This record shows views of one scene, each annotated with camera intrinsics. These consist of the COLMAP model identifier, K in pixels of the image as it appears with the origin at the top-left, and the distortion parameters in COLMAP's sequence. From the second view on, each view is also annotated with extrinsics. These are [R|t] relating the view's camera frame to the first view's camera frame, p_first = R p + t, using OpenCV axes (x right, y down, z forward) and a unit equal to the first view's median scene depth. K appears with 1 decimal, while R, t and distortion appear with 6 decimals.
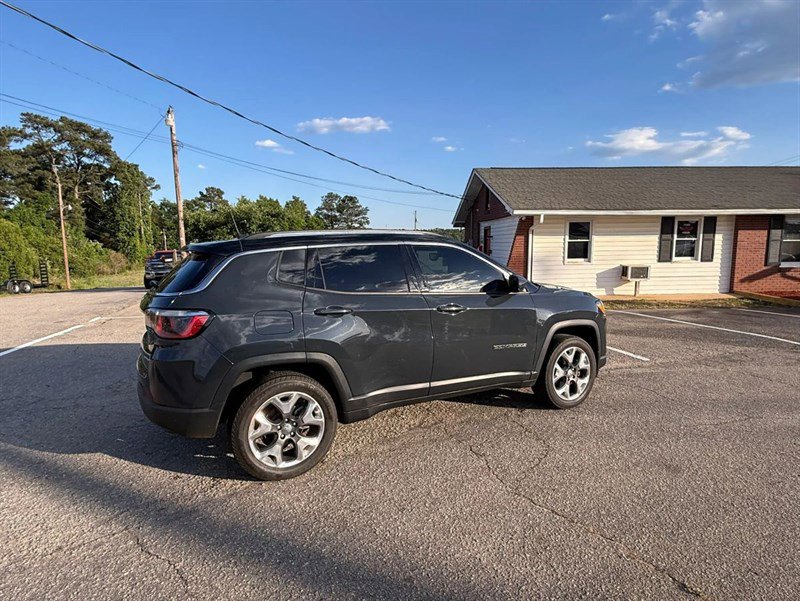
lens RADIAL K [[451.1, 0, 399.4], [0, 451.1, 299.5], [0, 0, 1]] dist [-0.000054, 0.002353]
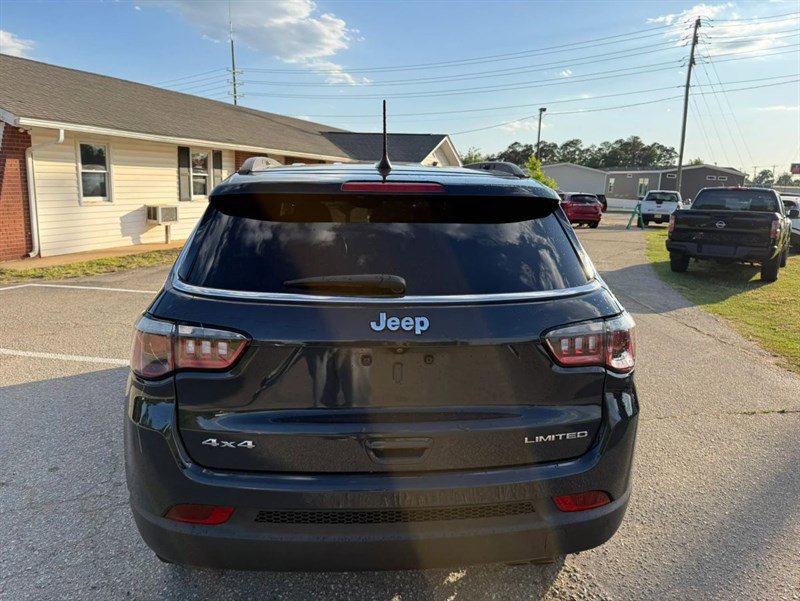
lens RADIAL K [[566.0, 0, 400.0], [0, 566.0, 298.6], [0, 0, 1]] dist [0.016162, -0.025609]
pose [[0.391426, -0.160467, 0.906111, -0.252050], [0.075446, 0.986960, 0.142193, -0.022803], [-0.917112, 0.012704, 0.398428, 0.205180]]
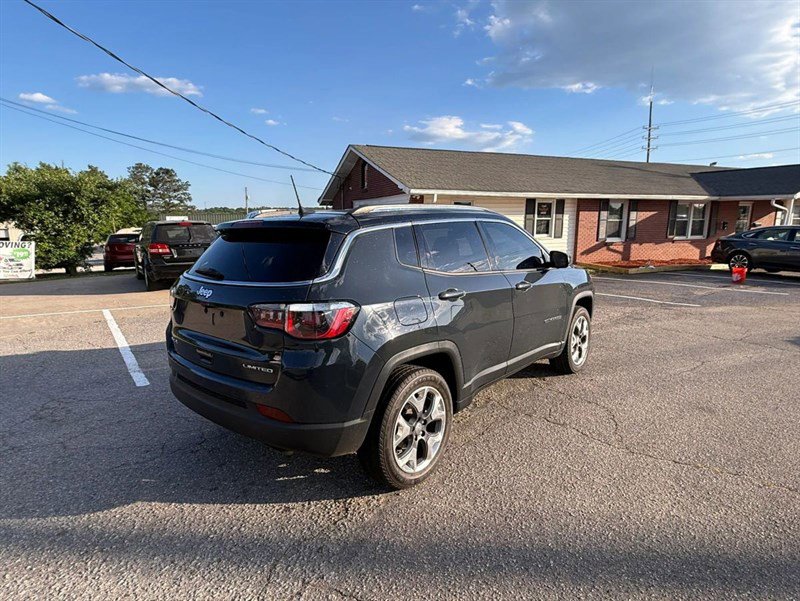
lens RADIAL K [[451.1, 0, 397.9], [0, 451.1, 303.1], [0, 0, 1]] dist [0.004426, -0.003121]
pose [[0.933468, -0.061772, 0.353302, -0.135267], [0.043132, 0.997242, 0.060399, -0.003852], [-0.356059, -0.041142, 0.933557, 0.043820]]
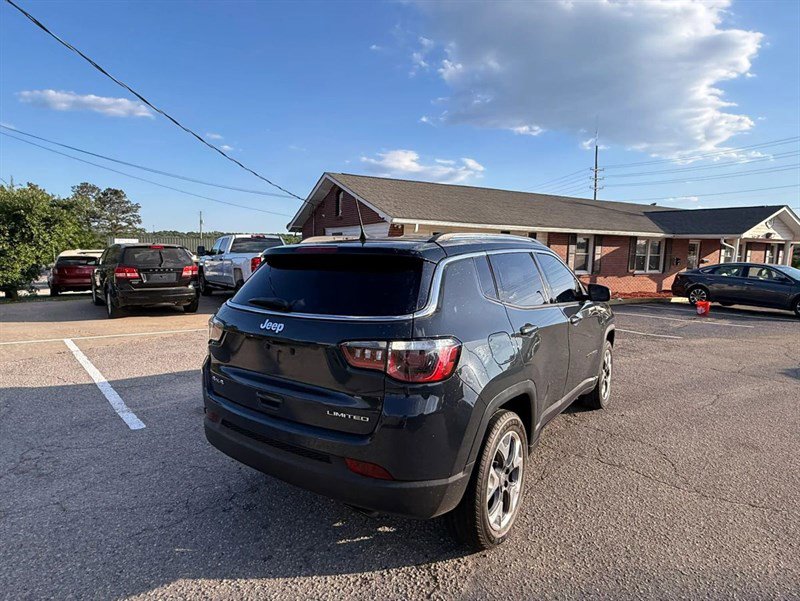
lens RADIAL K [[451.1, 0, 399.4], [0, 451.1, 299.5], [0, 0, 1]] dist [-0.000054, 0.002353]
pose [[0.892665, -0.024616, 0.450047, -0.176993], [0.030645, 0.999512, -0.006116, -0.007825], [-0.449677, 0.019251, 0.892984, 0.082036]]
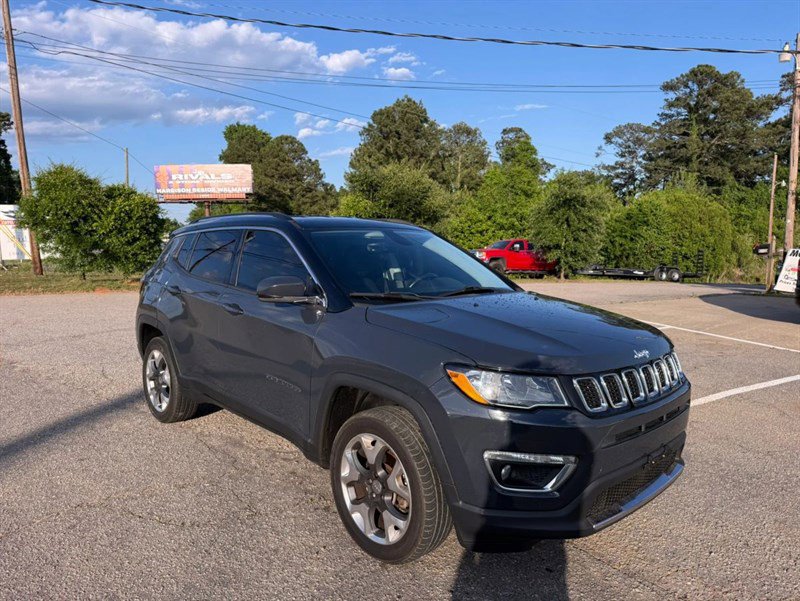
lens RADIAL K [[562.9, 0, 391.3], [0, 562.9, 302.6], [0, 0, 1]] dist [0.046138, -0.074966]
pose [[0.252397, 0.121685, -0.959942, 0.313248], [-0.114307, 0.988864, 0.095296, -0.032383], [0.960849, 0.085675, 0.263496, 0.270713]]
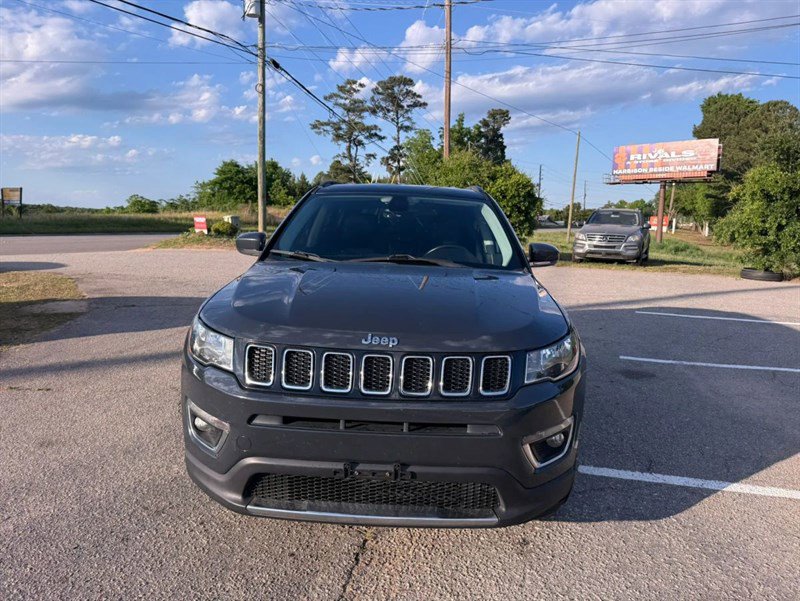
lens RADIAL K [[560.3, 0, 400.4], [0, 560.3, 300.7], [0, 0, 1]] dist [0.043489, -0.062359]
pose [[-0.496117, 0.131596, -0.858225, 0.277600], [-0.116531, 0.969413, 0.216008, -0.051277], [0.860400, 0.207175, -0.465607, 0.484104]]
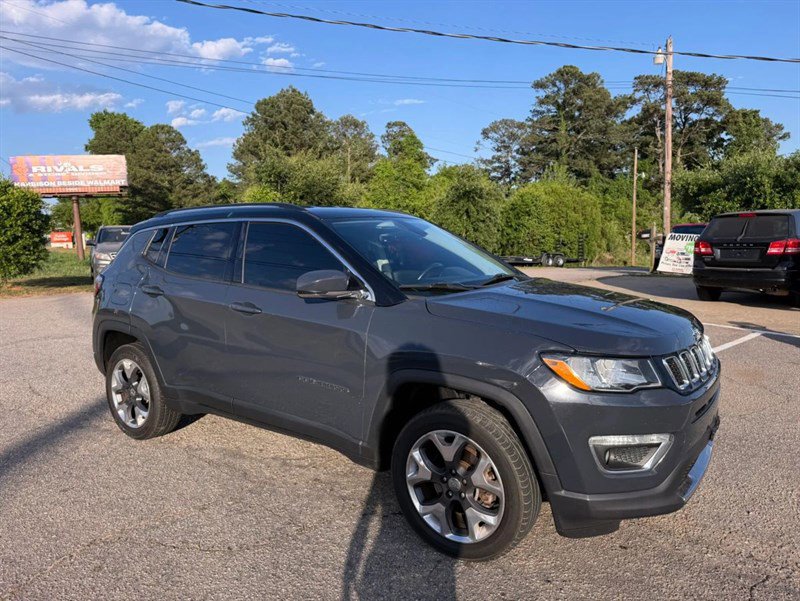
lens RADIAL K [[562.9, 0, 391.3], [0, 562.9, 302.6], [0, 0, 1]] dist [0.046138, -0.074966]
pose [[0.439384, 0.117936, -0.890524, 0.281996], [-0.089055, 0.992180, 0.087459, -0.024539], [0.893874, 0.040878, 0.446451, 0.215301]]
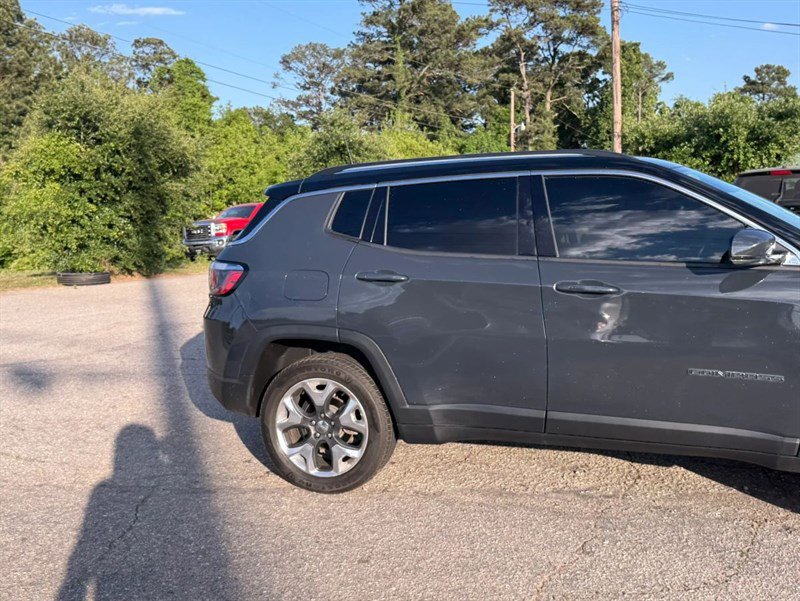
lens RADIAL K [[823.0, 0, 390.0], [0, 823.0, 304.0], [0, 0, 1]] dist [0.191870, -0.438254]
pose [[0.683367, 0.080573, -0.725616, 0.190197], [-0.056848, 0.996746, 0.057142, -0.001382], [0.727859, 0.002201, 0.685724, 0.029011]]
